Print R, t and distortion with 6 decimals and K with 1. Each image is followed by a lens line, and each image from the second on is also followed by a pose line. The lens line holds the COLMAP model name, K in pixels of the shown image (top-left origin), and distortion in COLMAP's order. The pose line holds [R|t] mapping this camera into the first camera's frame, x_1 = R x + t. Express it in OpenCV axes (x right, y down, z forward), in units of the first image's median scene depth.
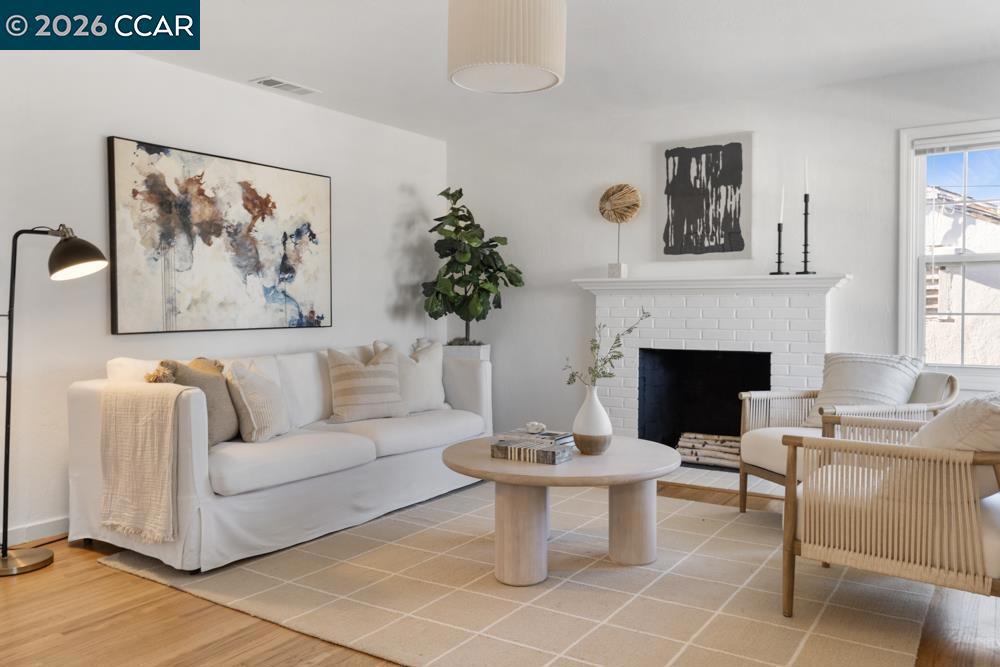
lens RADIAL K [[763.3, 0, 501.2], [0, 763.3, 335.0], [0, 0, 1]] dist [0.035926, 0.008325]
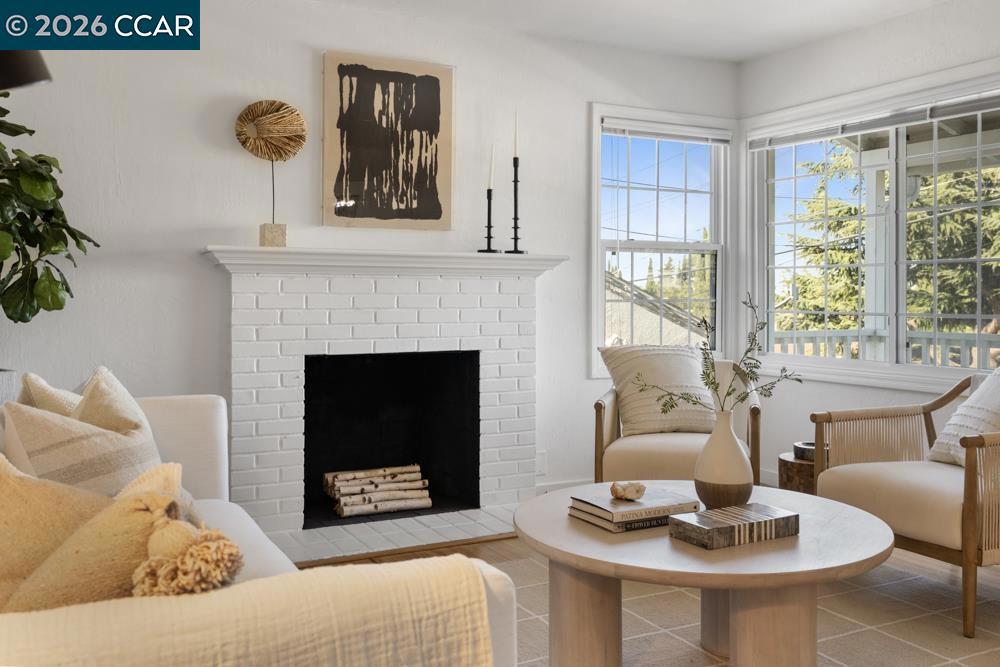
lens RADIAL K [[936.5, 0, 495.0], [0, 936.5, 295.7], [0, 0, 1]] dist [0.026289, 0.000000]
pose [[0.497034, -0.005478, 0.867714, -0.458601], [0.028072, 0.999558, -0.009770, -0.022857], [-0.867277, 0.029215, 0.496968, 0.482668]]
